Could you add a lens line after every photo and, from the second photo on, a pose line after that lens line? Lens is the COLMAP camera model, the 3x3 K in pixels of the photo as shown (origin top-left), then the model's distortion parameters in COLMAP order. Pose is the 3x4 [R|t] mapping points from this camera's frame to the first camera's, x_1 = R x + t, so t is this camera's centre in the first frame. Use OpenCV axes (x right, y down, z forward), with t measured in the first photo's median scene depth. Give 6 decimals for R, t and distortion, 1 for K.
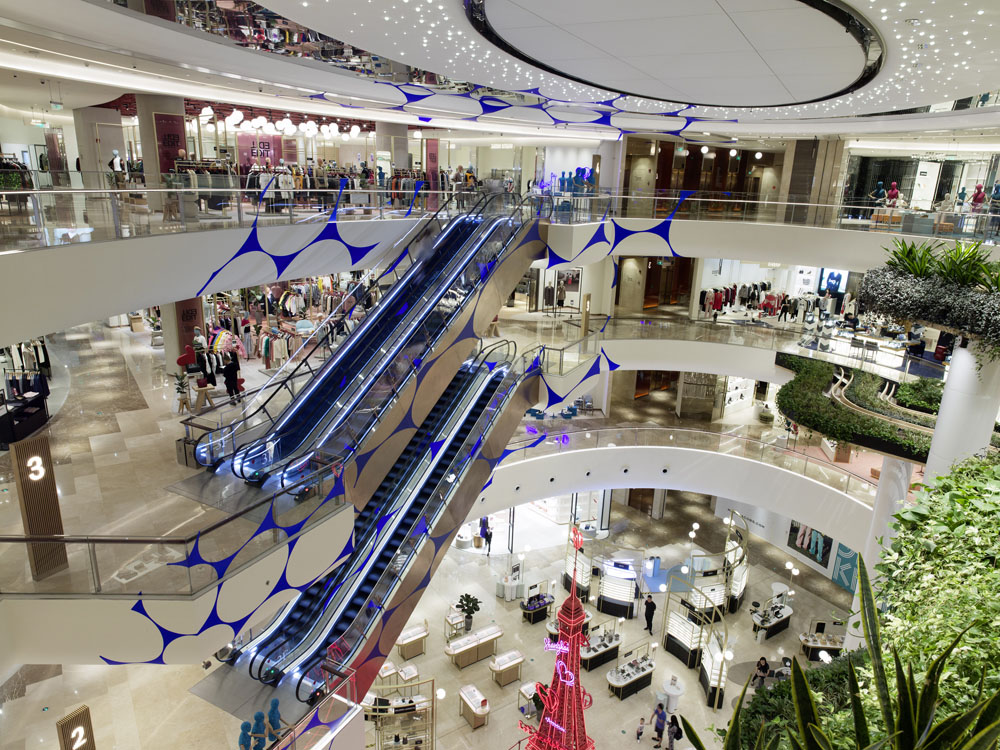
lens RADIAL K [[687.3, 0, 508.3], [0, 687.3, 371.9], [0, 0, 1]] dist [0.008432, -0.001064]
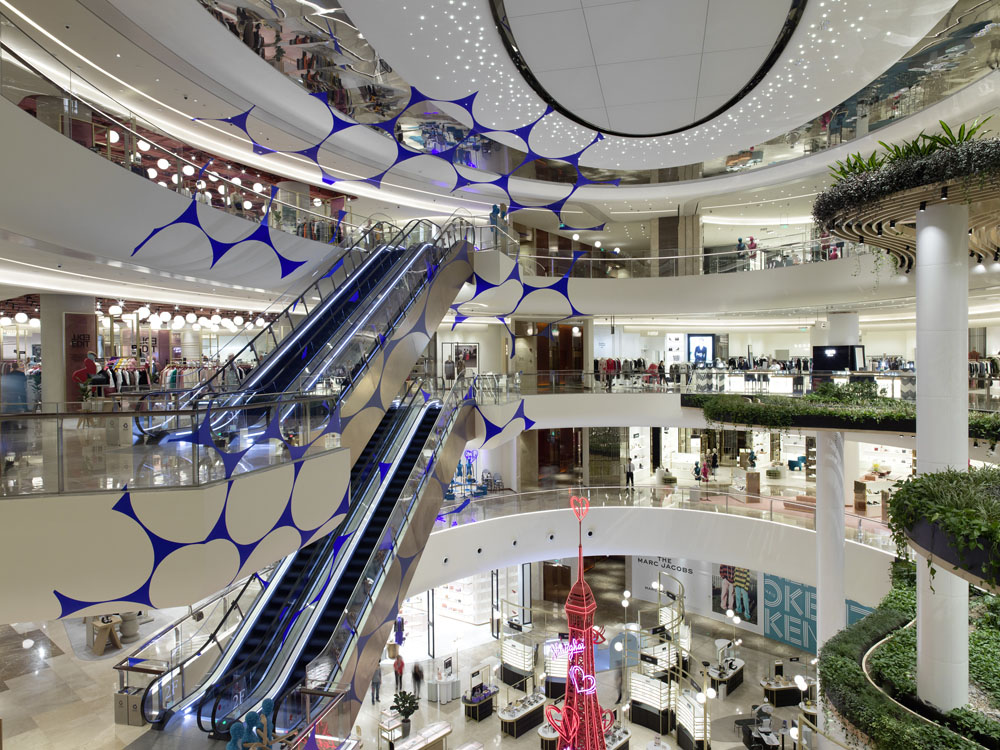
lens RADIAL K [[687.3, 0, 502.8], [0, 687.3, 355.7], [0, 0, 1]] dist [0.008432, -0.001064]
pose [[0.970063, -0.047878, 0.238089, -0.121478], [0.111849, 0.958287, -0.263011, 0.166008], [-0.215565, 0.281767, 0.934954, 0.072129]]
